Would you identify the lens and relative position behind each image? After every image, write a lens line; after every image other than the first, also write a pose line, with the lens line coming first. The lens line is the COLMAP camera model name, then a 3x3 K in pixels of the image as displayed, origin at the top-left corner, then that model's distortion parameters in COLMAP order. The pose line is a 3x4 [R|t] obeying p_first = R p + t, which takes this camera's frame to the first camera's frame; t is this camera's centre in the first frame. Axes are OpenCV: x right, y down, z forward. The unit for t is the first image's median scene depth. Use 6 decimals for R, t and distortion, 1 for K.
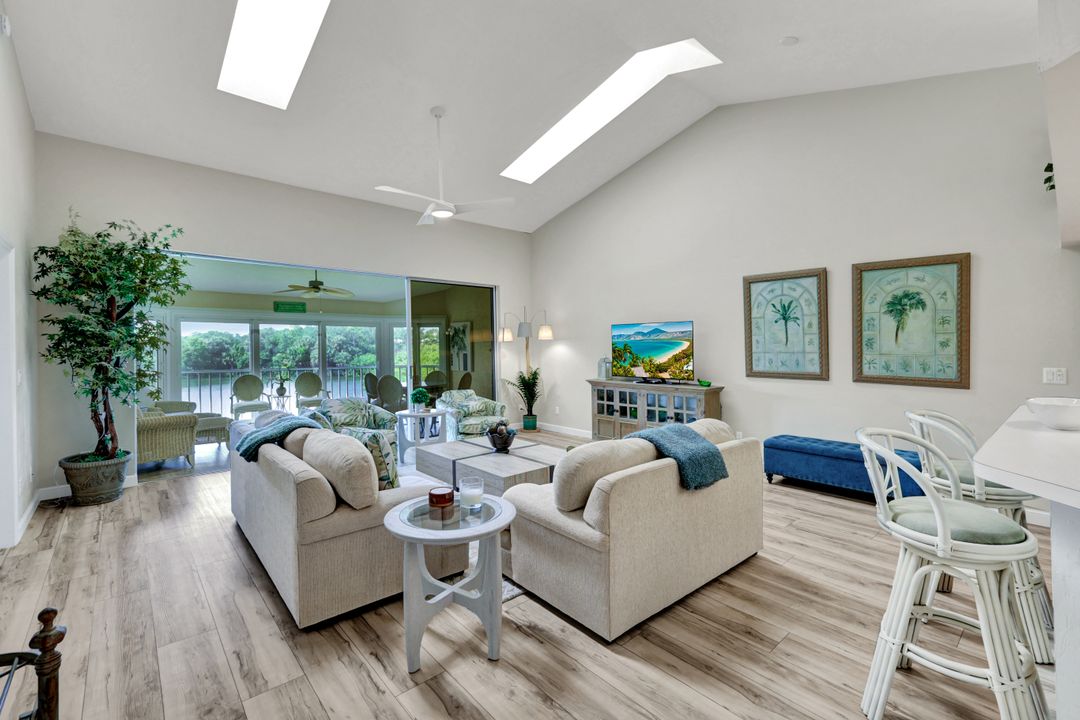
lens RADIAL K [[469.9, 0, 544.6], [0, 469.9, 353.1], [0, 0, 1]] dist [0.002159, 0.000514]
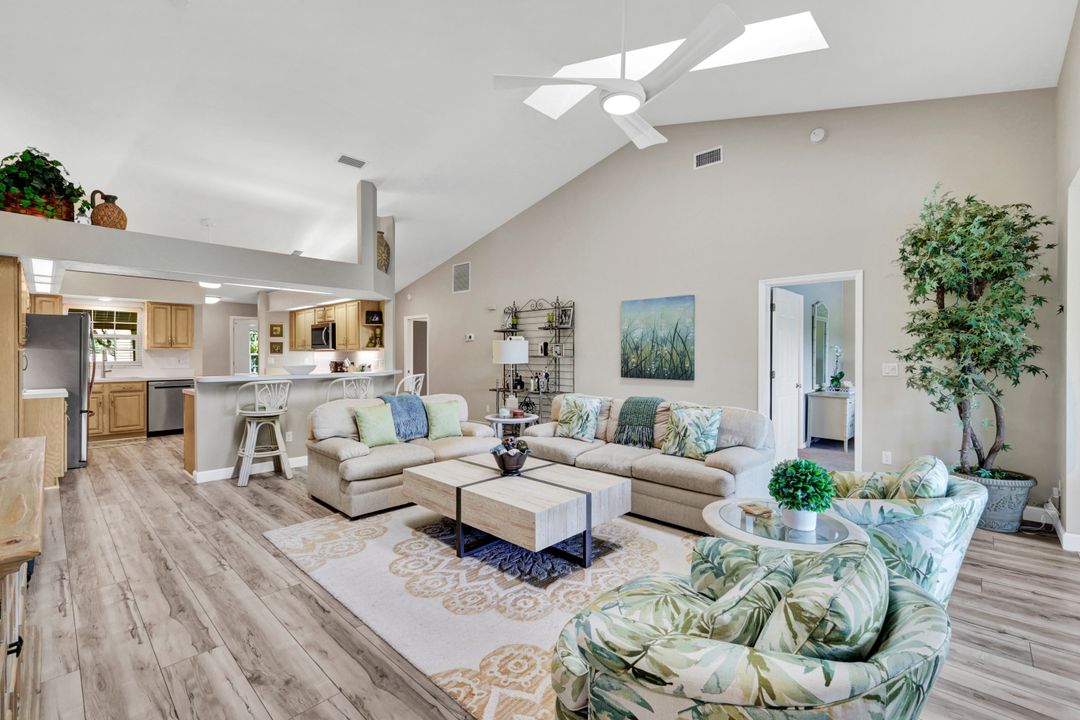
lens RADIAL K [[469.9, 0, 537.8], [0, 469.9, 362.5], [0, 0, 1]] dist [0.002159, 0.000514]
pose [[-0.997339, 0.003425, -0.072816, -0.055185], [0.001259, 0.999556, 0.029772, -0.002046], [0.072886, 0.029601, -0.996901, 1.297724]]
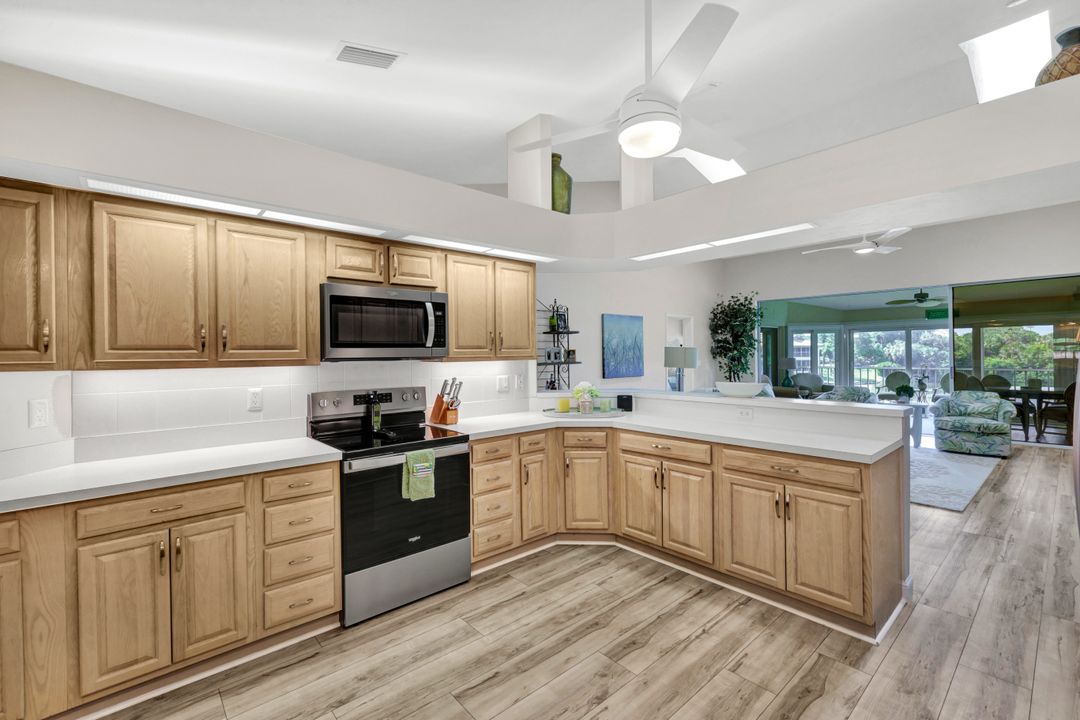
lens RADIAL K [[469.9, 0, 540.2], [0, 469.9, 353.7], [0, 0, 1]] dist [0.002159, 0.000514]
pose [[-0.014558, 0.003352, -0.999888, 0.955631], [-0.000766, 0.999994, 0.003363, -0.006310], [0.999894, 0.000815, -0.014555, 0.074764]]
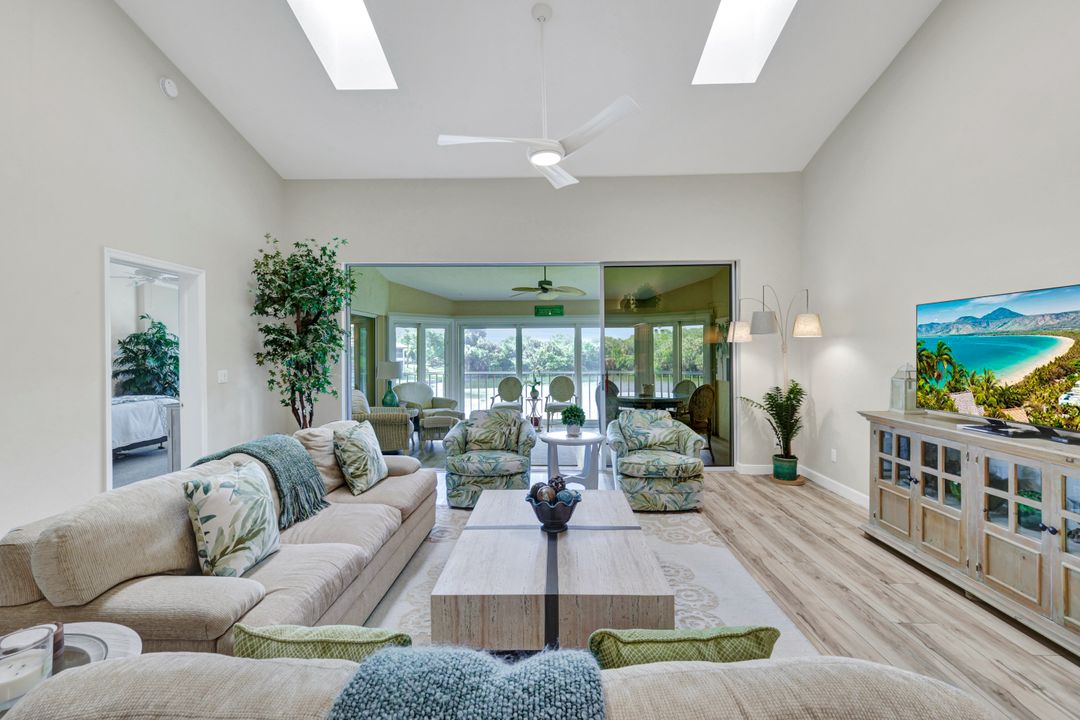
lens RADIAL K [[469.9, 0, 538.9], [0, 469.9, 354.3], [0, 0, 1]] dist [0.002159, 0.000514]
pose [[0.721390, 0.004309, -0.692515, 0.225059], [-0.005983, 0.999982, -0.000010, -0.006500], [0.692503, 0.004150, 0.721403, 0.403274]]
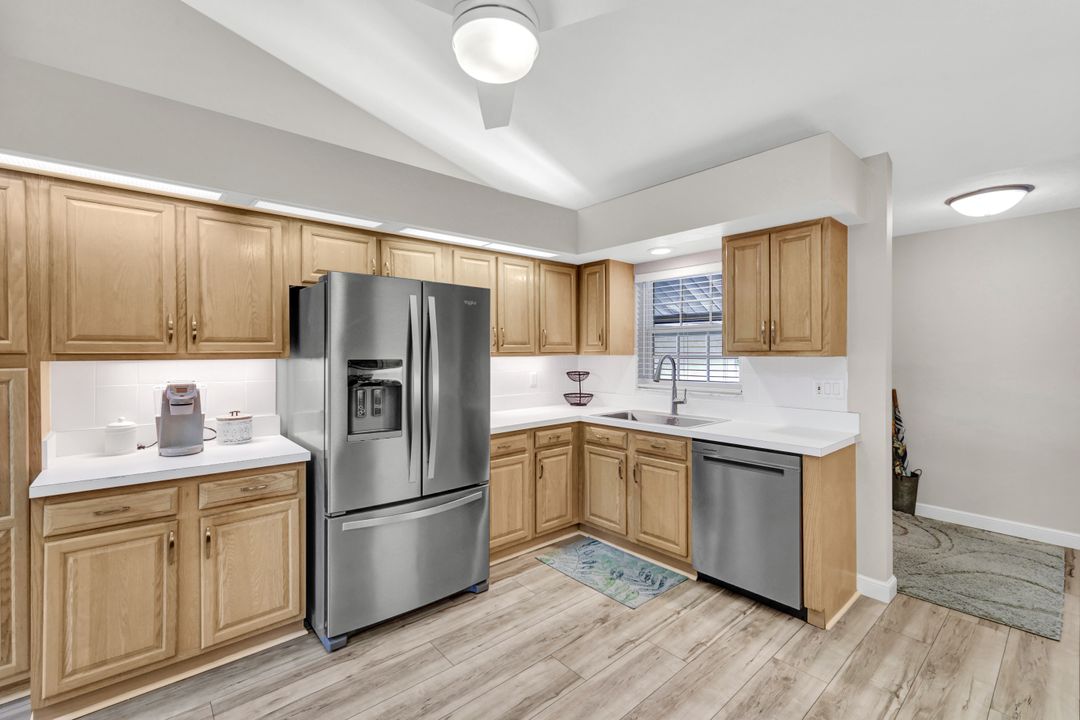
lens RADIAL K [[469.9, 0, 538.9], [0, 469.9, 353.5], [0, 0, 1]] dist [0.002159, 0.000514]
pose [[0.022020, -0.000208, 0.999758, 0.398230], [0.011187, 0.999937, -0.000039, -0.005004], [-0.999695, 0.011185, 0.022021, 0.121953]]
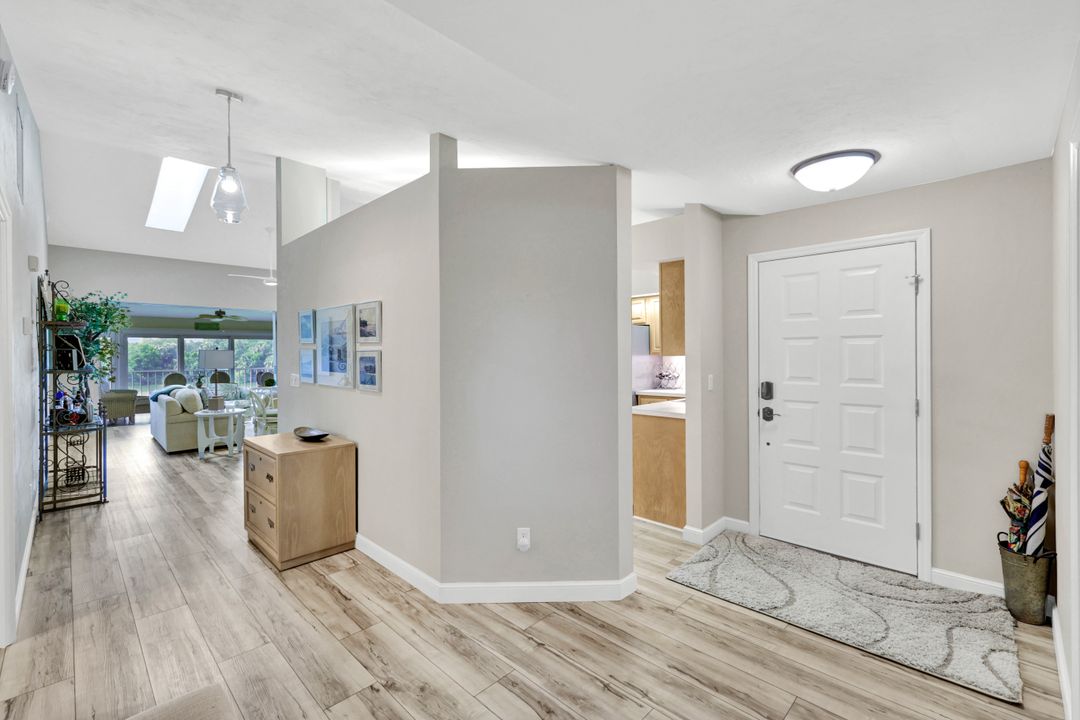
lens RADIAL K [[469.9, 0, 544.6], [0, 469.9, 355.0], [0, 0, 1]] dist [0.002159, 0.000514]
pose [[0.998086, -0.002932, 0.061778, 0.642346], [0.003302, 0.999977, -0.005890, 0.003435], [-0.061759, 0.006083, 0.998073, -0.808896]]
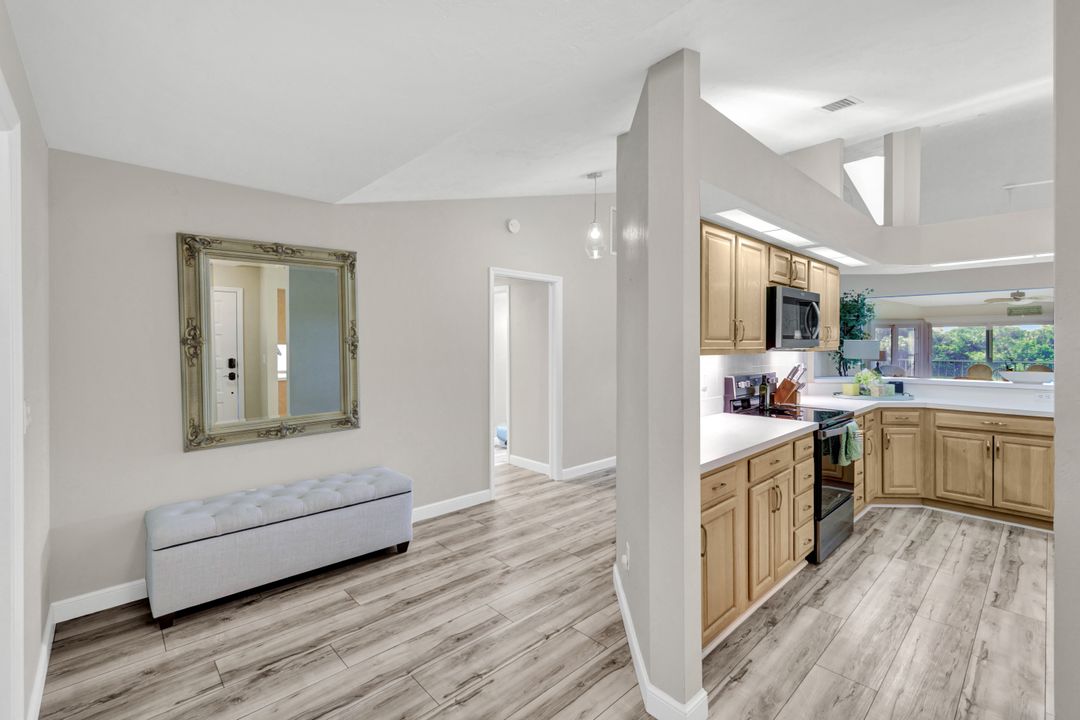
lens RADIAL K [[469.9, 0, 535.5], [0, 469.9, 347.4], [0, 0, 1]] dist [0.002159, 0.000514]
pose [[0.004383, 0.008538, -0.999954, 1.059247], [-0.009439, 0.999919, 0.008496, -0.002250], [0.999946, 0.009402, 0.004463, -0.423631]]
